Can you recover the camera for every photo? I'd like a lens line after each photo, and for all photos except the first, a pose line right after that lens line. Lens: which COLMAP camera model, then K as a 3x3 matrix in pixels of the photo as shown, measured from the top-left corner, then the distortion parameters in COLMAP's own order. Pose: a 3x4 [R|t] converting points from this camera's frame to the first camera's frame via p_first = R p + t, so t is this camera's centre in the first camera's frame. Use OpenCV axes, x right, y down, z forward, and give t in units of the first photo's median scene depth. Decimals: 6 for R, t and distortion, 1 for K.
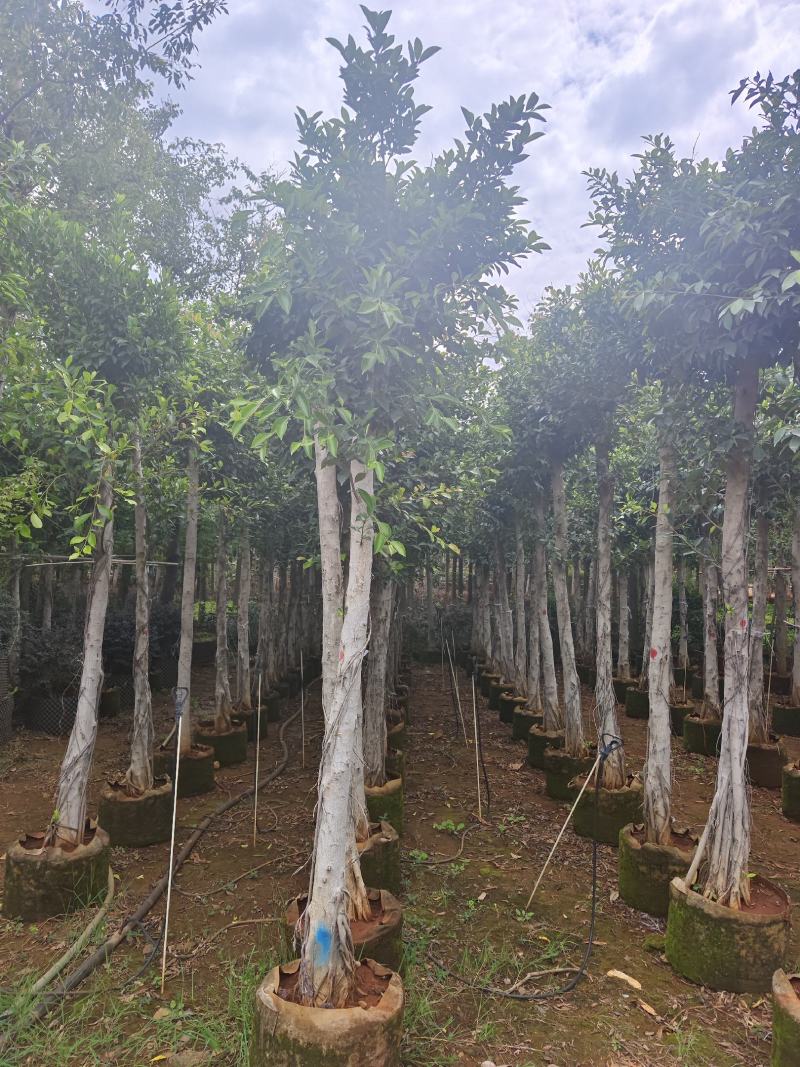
lens RADIAL K [[754.6, 0, 398.4], [0, 754.6, 523.5], [0, 0, 1]] dist [0.029421, -0.039158]
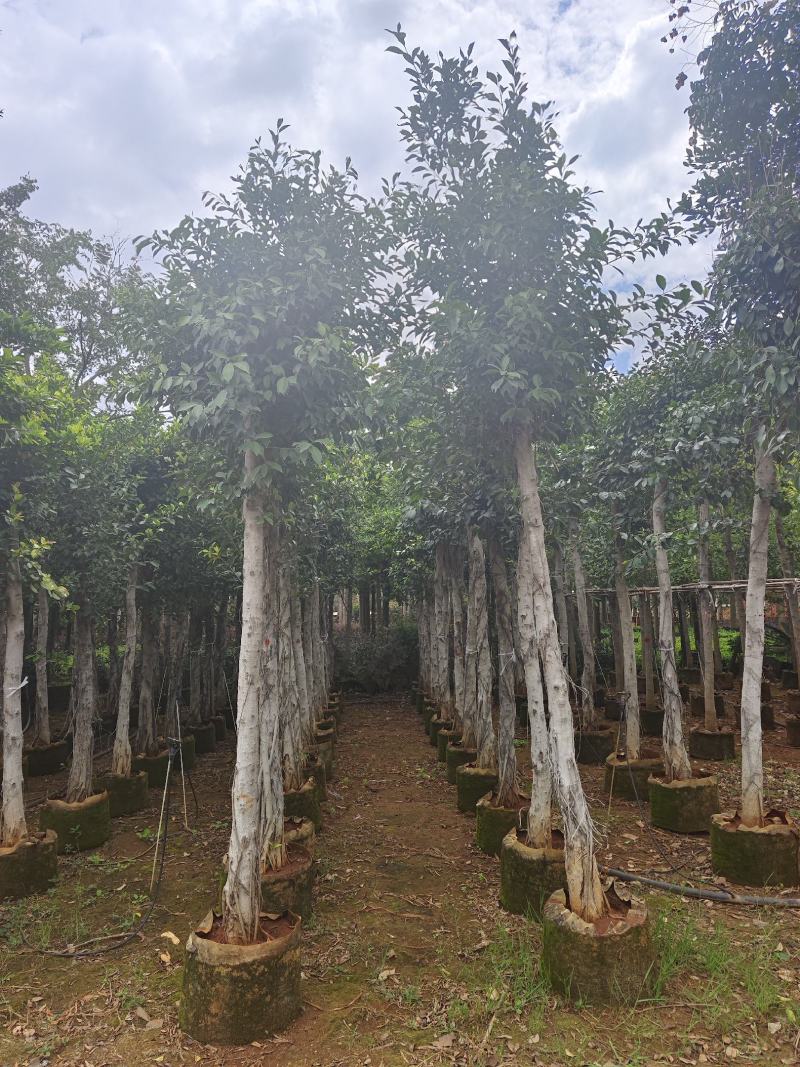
lens RADIAL K [[759.3, 0, 400.0], [0, 759.3, 533.5], [0, 0, 1]] dist [-0.012019, 0.038332]
pose [[0.997769, -0.038491, 0.054555, 0.547012], [0.040286, 0.998670, -0.032184, 0.001637], [-0.053244, 0.034310, 0.997992, -0.235437]]
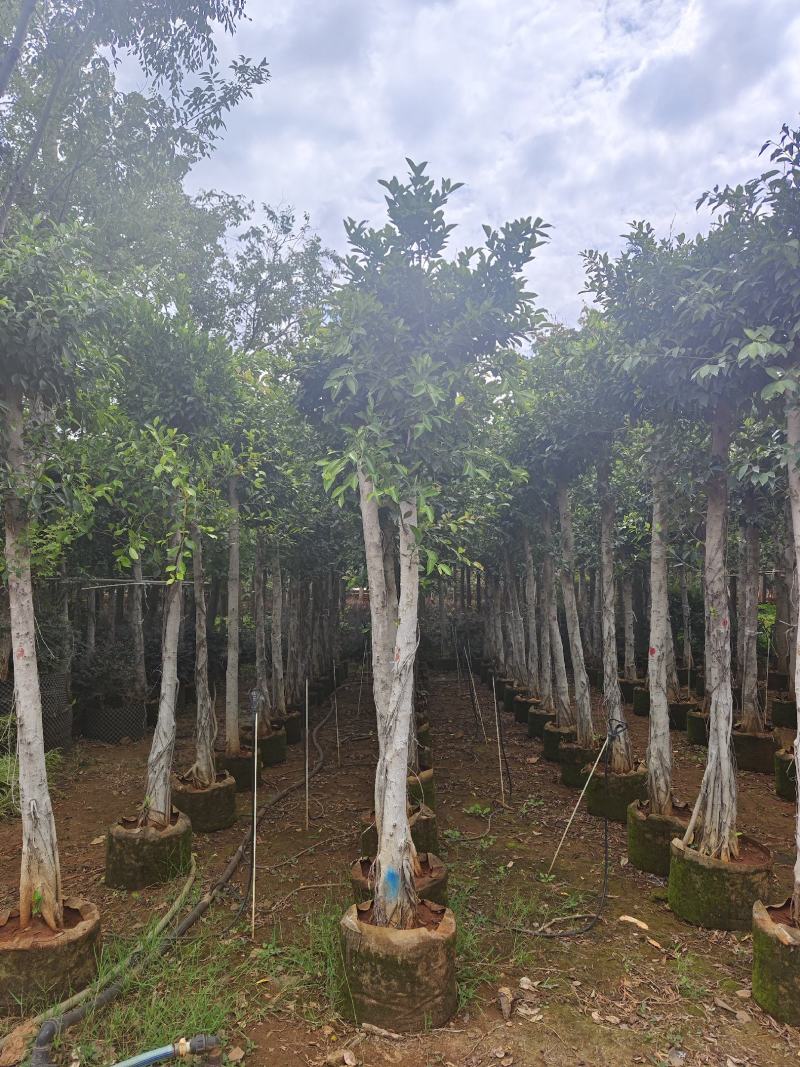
lens RADIAL K [[755.7, 0, 385.7], [0, 755.7, 532.9], [0, 0, 1]] dist [0.030649, -0.033048]
pose [[0.999337, -0.029401, -0.021489, -0.044036], [0.029350, 0.999566, -0.002692, -0.020165], [0.021559, 0.002059, 0.999765, -0.185382]]
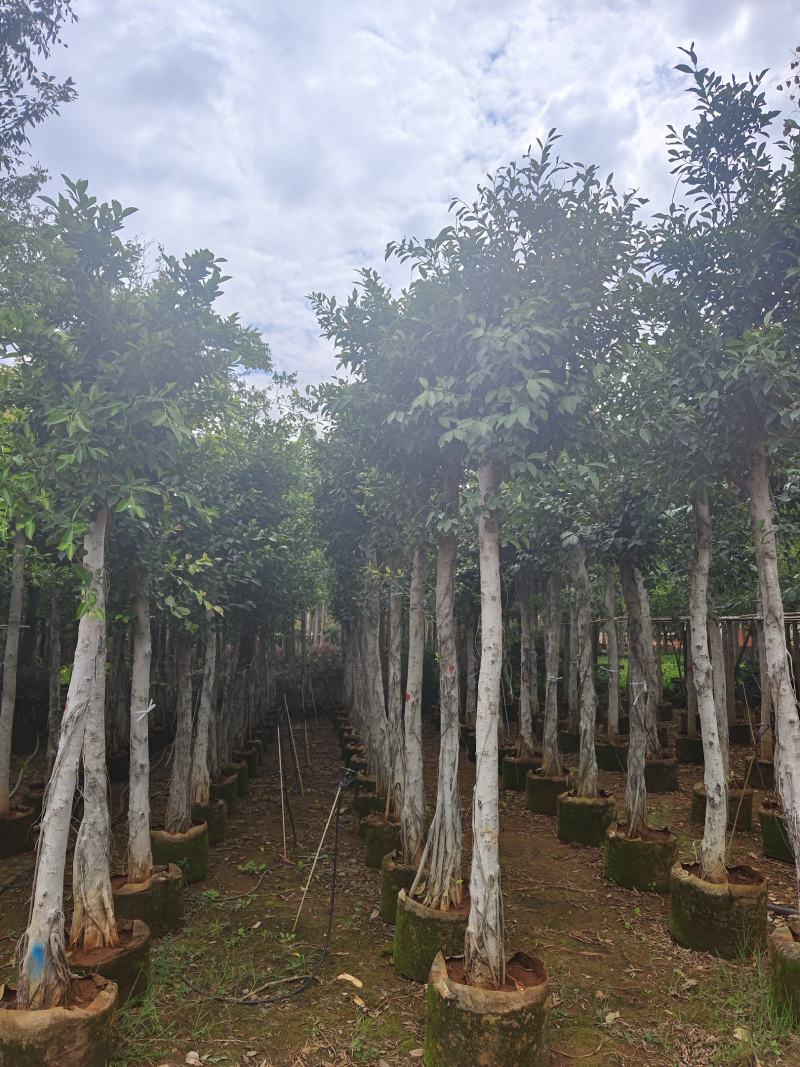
lens RADIAL K [[755.8, 0, 422.2], [0, 755.8, 545.8], [0, 0, 1]] dist [0.039519, -0.044166]
pose [[0.989773, -0.005064, 0.142560, 0.212891], [0.011292, 0.999015, -0.042909, -0.010573], [-0.142202, 0.044080, 0.988856, -0.172050]]
